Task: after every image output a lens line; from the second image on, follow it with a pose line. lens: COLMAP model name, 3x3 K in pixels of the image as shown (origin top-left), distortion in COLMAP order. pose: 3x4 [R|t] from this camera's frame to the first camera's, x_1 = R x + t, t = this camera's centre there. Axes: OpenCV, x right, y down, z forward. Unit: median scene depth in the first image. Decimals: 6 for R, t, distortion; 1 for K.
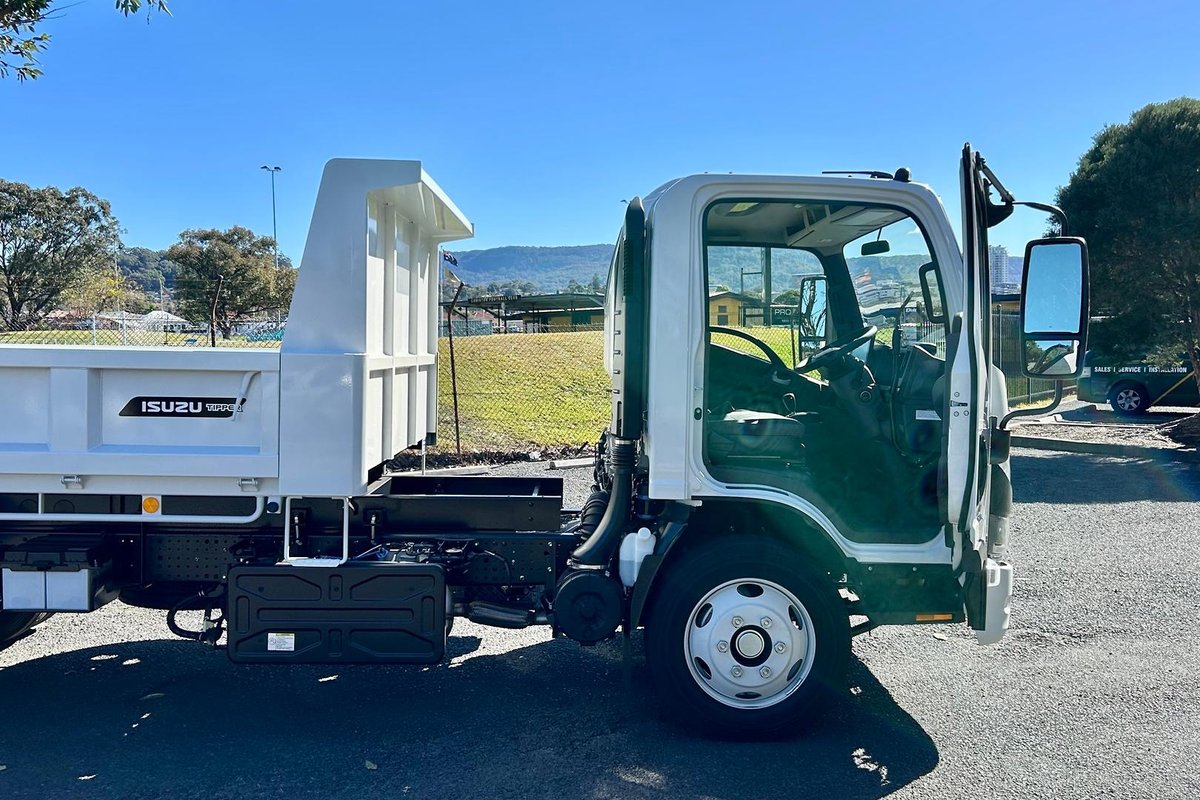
lens RADIAL K [[1159.2, 0, 596.5], [0, 1159.2, 366.7], [0, 0, 1]] dist [0.153243, -0.372730]
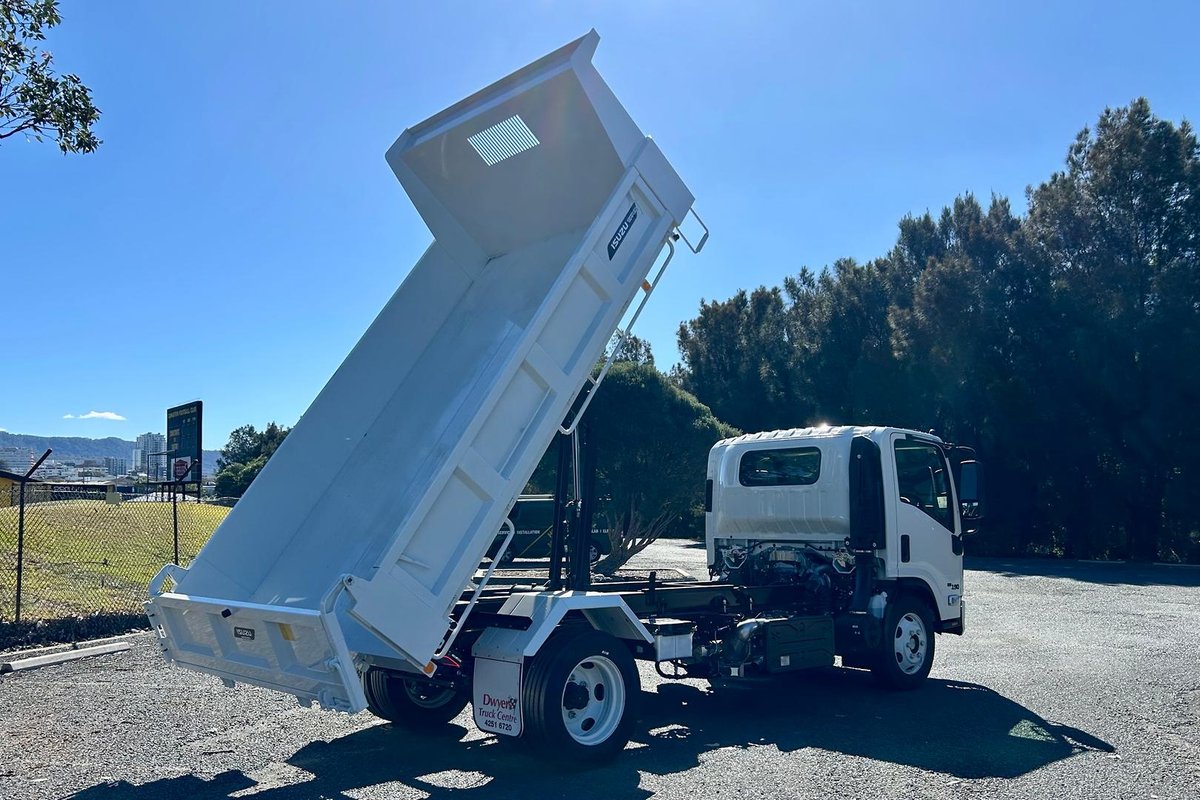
lens RADIAL K [[1040.4, 0, 600.0], [0, 1040.4, 400.0], [0, 0, 1]] dist [0.063716, -0.005314]
pose [[0.741990, 0.070771, 0.666665, -1.510468], [0.020365, 0.991574, -0.127929, 0.024417], [-0.670102, 0.108498, 0.734297, -0.084126]]
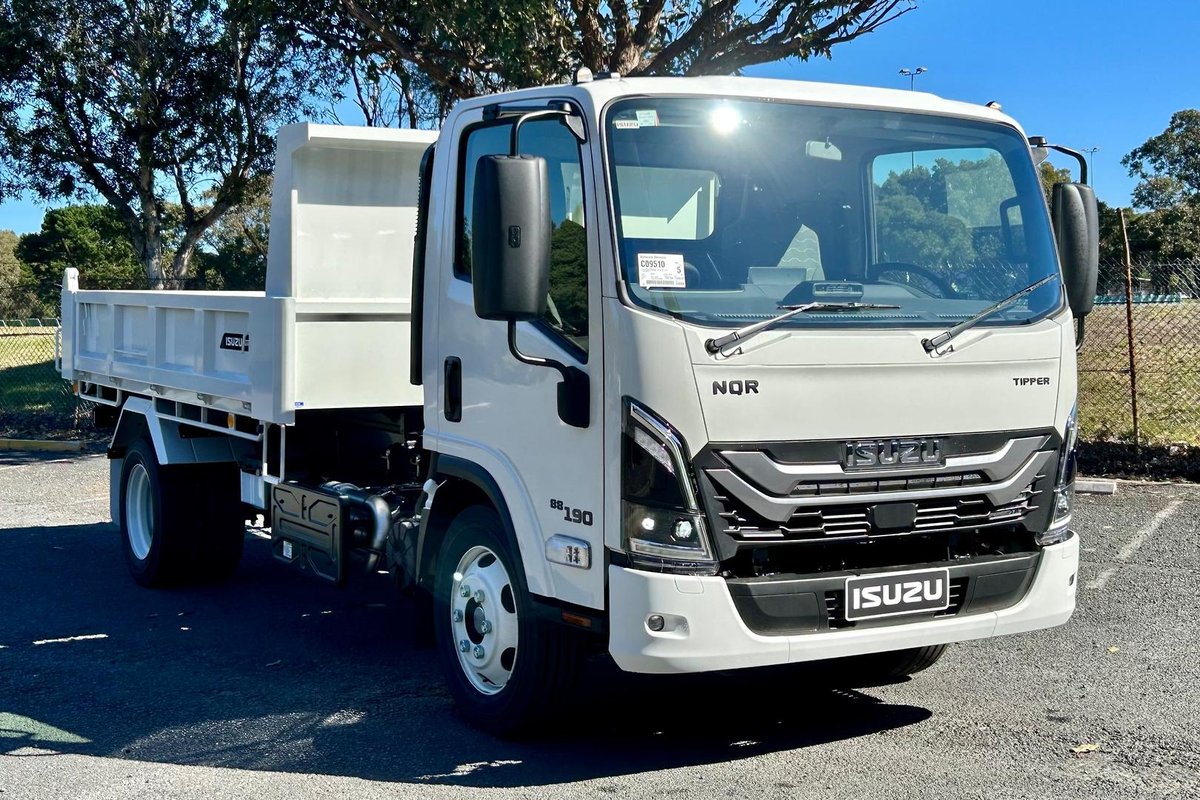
lens RADIAL K [[1726.6, 0, 586.7], [0, 1726.6, 349.1], [0, 0, 1]] dist [0.140700, -0.127870]
pose [[0.482522, 0.018603, -0.875686, 1.206222], [-0.015456, 0.999800, 0.012723, 0.013352], [0.875747, 0.007395, 0.482713, 0.409156]]
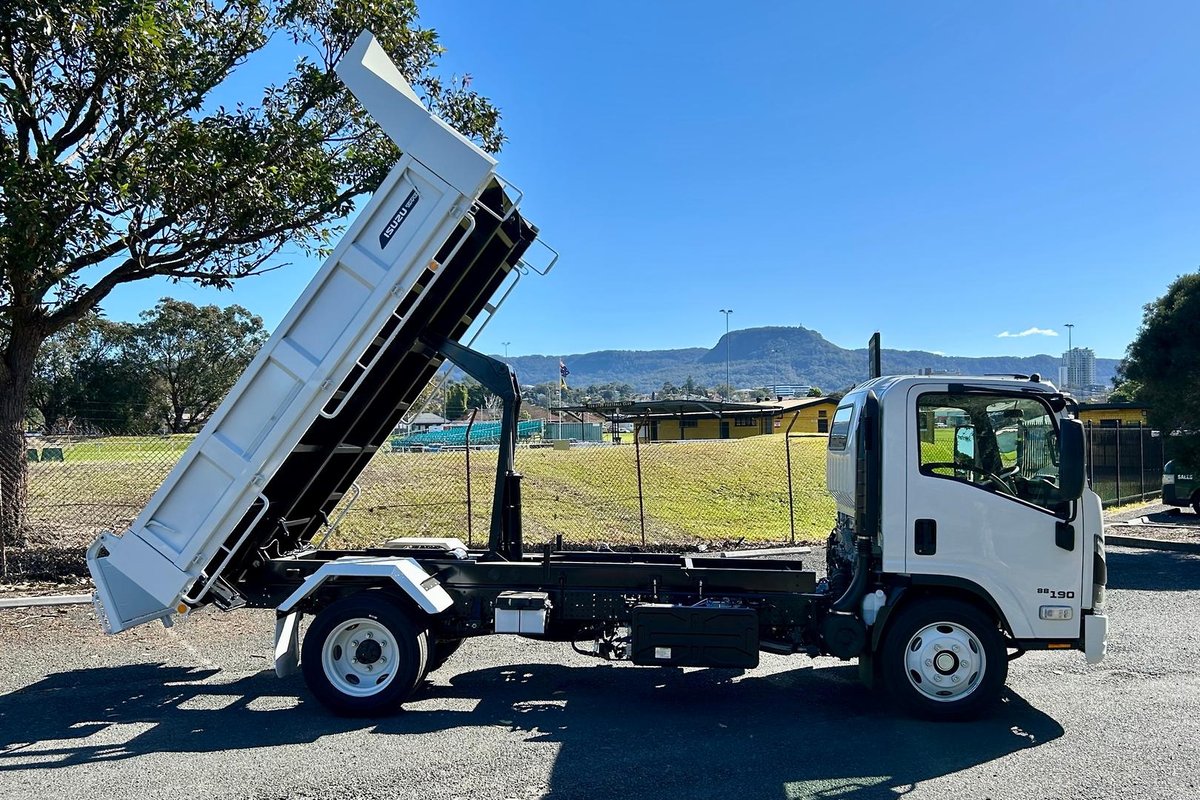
lens RADIAL K [[1106.5, 0, 600.0], [0, 1106.5, 400.0], [0, 0, 1]] dist [0.088117, -0.165342]
pose [[0.996732, -0.001568, -0.080766, -0.209976], [-0.003133, 0.998309, -0.058045, -0.035897], [0.080721, 0.058108, 0.995041, -0.583485]]
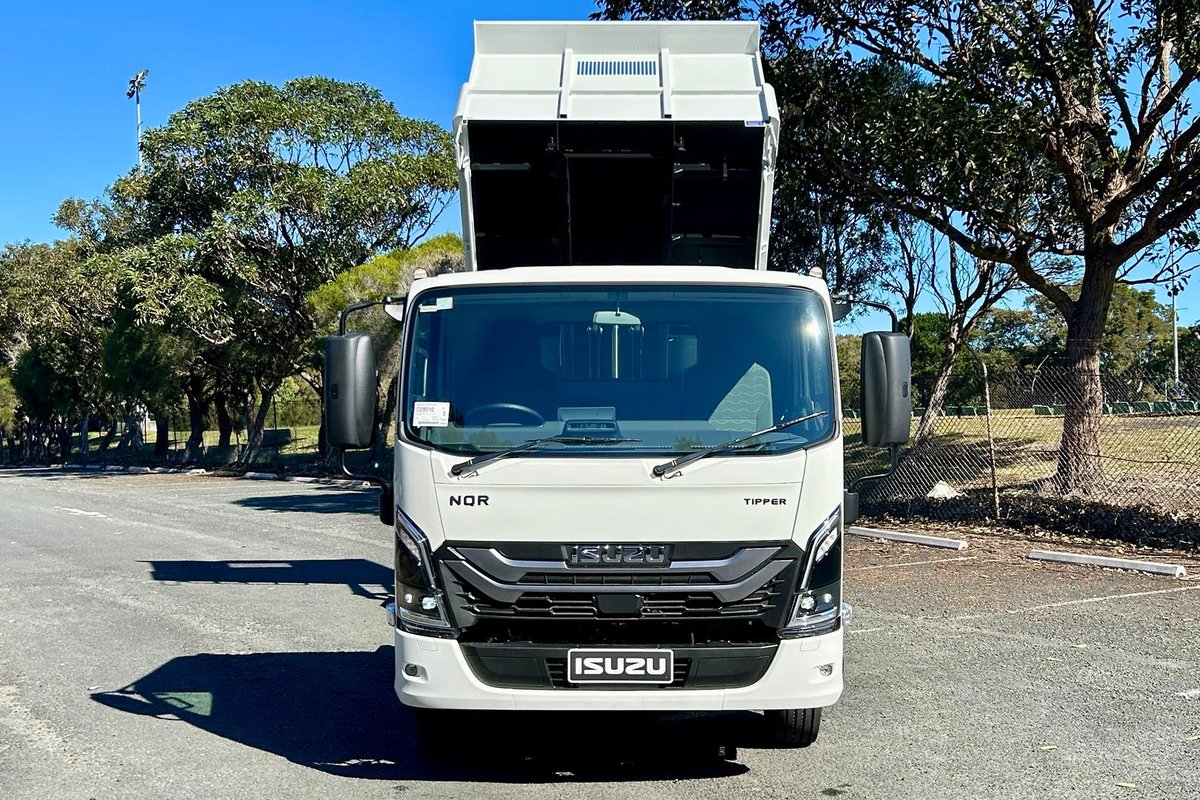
lens RADIAL K [[1421.2, 0, 600.0], [0, 1421.2, 400.0], [0, 0, 1]] dist [0.247572, 0.002939]
pose [[-0.055284, 0.002383, -0.998468, 1.500011], [-0.015640, 0.999872, 0.003253, -0.039807], [0.998348, 0.015796, -0.055240, 1.164812]]
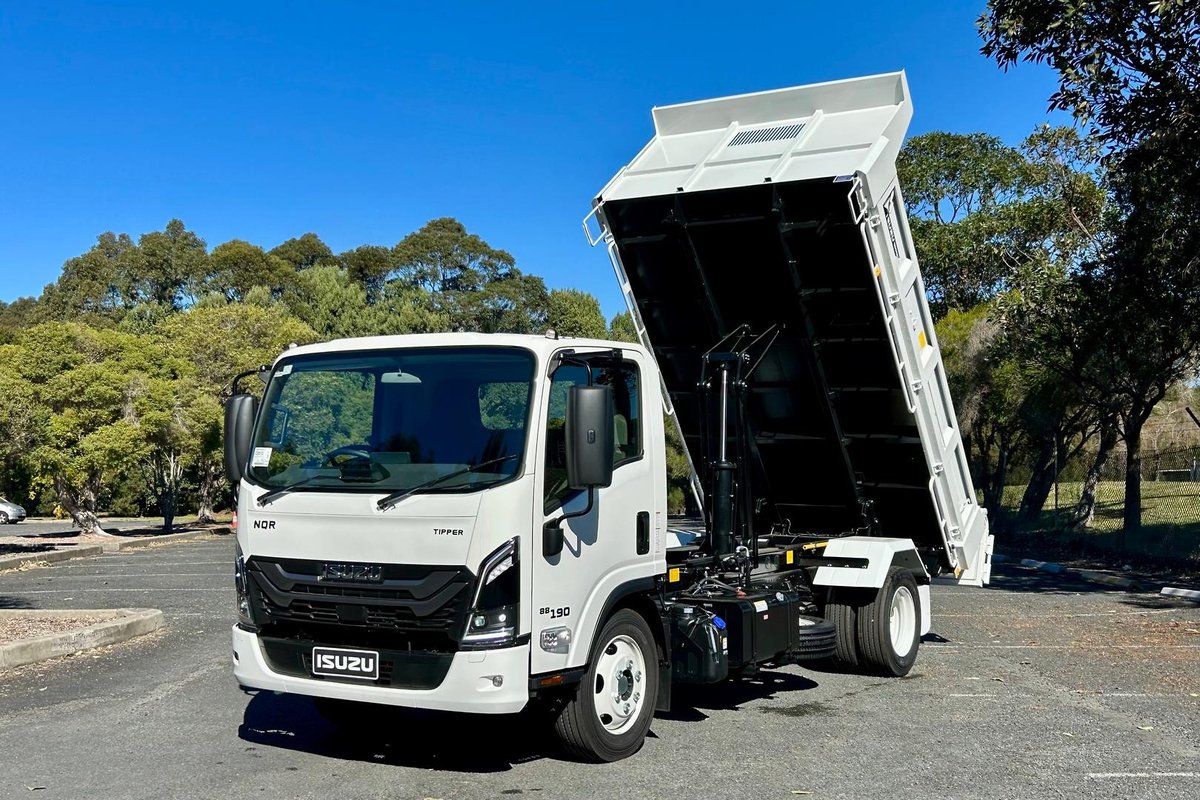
lens RADIAL K [[1458.5, 0, 600.0], [0, 1458.5, 400.0], [0, 0, 1]] dist [0.130135, -0.011387]
pose [[-0.565208, -0.036273, -0.824150, 1.406171], [-0.019317, 0.999341, -0.030736, -0.041218], [0.824722, -0.001452, -0.565537, 2.151890]]
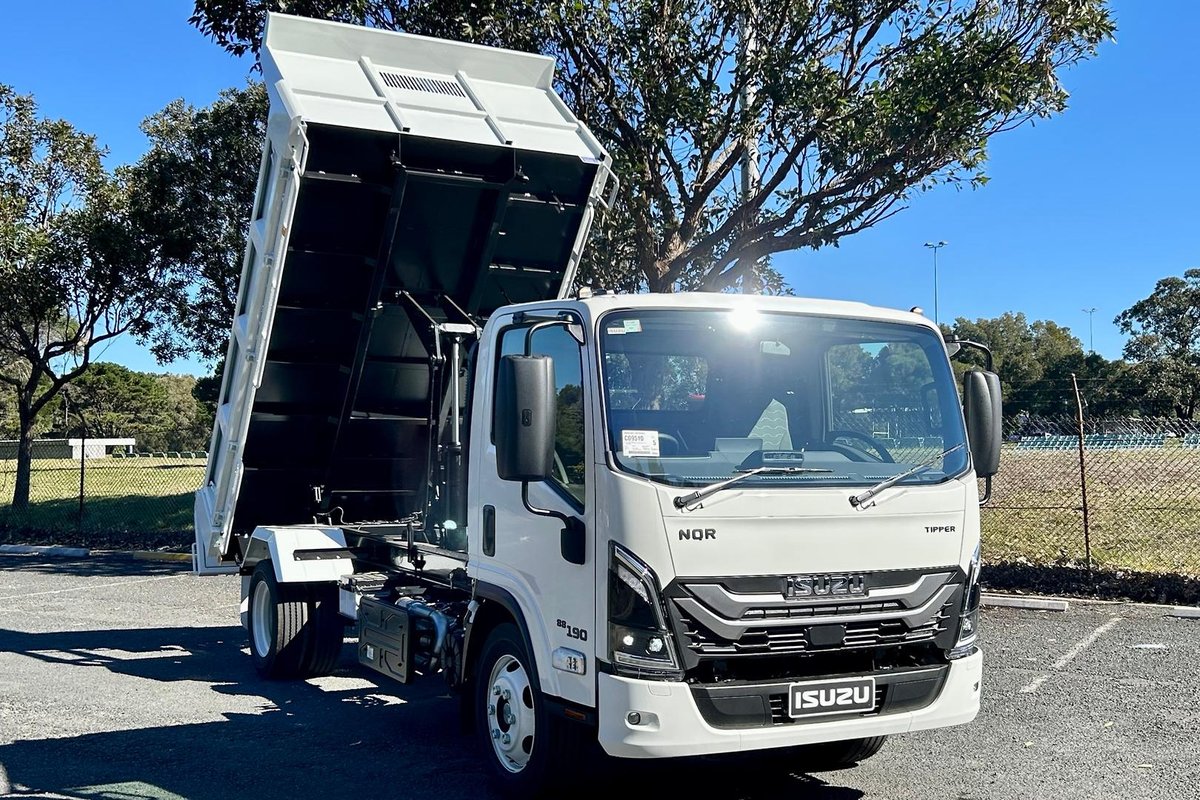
lens RADIAL K [[1458.5, 0, 600.0], [0, 1458.5, 400.0], [0, 0, 1]] dist [0.130135, -0.011387]
pose [[0.440749, -0.023098, -0.897333, 1.328463], [-0.020772, 0.999139, -0.035921, -0.013951], [0.897390, 0.034471, 0.439890, 0.418516]]
